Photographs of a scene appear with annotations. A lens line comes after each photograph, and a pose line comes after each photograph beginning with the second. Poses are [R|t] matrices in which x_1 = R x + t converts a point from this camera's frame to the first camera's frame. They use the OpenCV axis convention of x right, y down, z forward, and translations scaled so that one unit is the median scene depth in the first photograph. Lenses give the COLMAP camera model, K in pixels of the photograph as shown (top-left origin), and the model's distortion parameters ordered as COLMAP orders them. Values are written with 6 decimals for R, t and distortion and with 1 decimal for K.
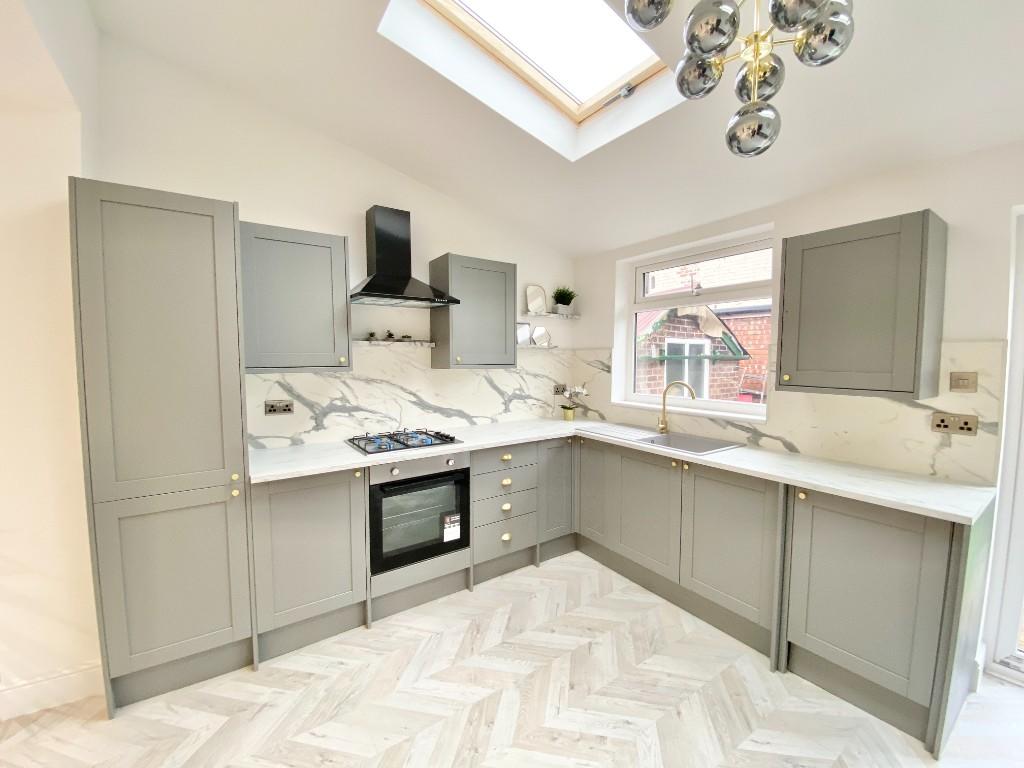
lens RADIAL K [[421.9, 0, 504.4], [0, 421.9, 381.8], [0, 0, 1]] dist [0.012570, -0.011119]
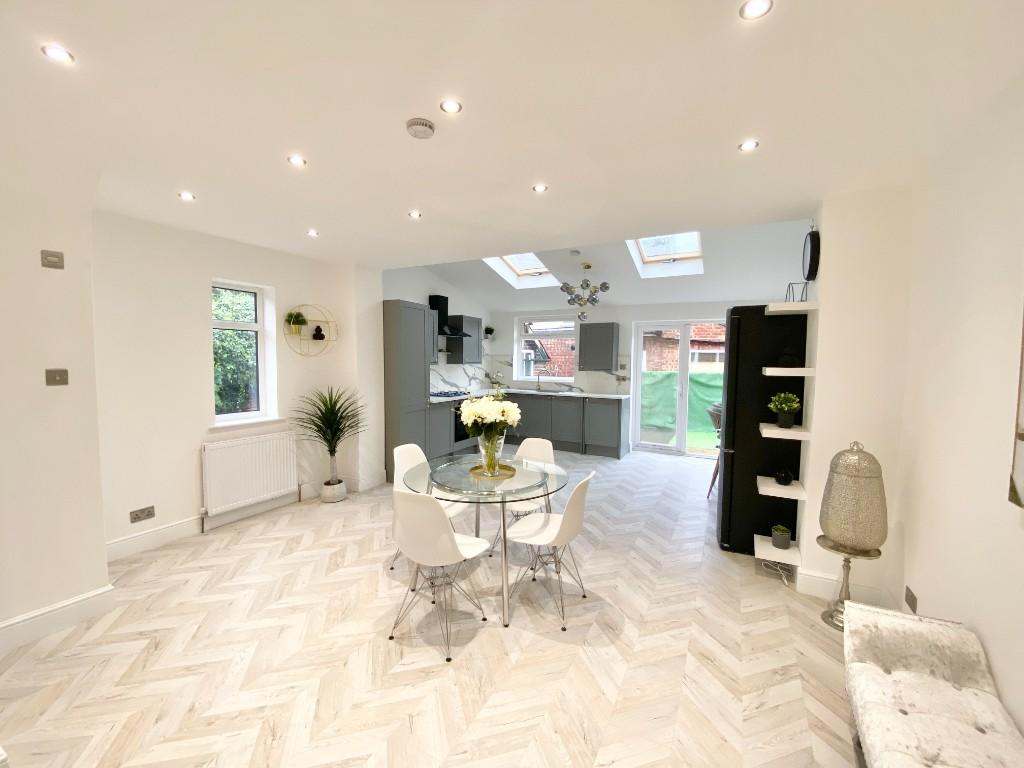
lens RADIAL K [[421.9, 0, 503.2], [0, 421.9, 378.3], [0, 0, 1]] dist [0.012570, -0.011119]
pose [[0.889369, -0.012652, 0.457014, -1.057106], [0.018517, 0.999794, -0.008358, 0.075449], [-0.456814, 0.015896, 0.889420, -1.248471]]
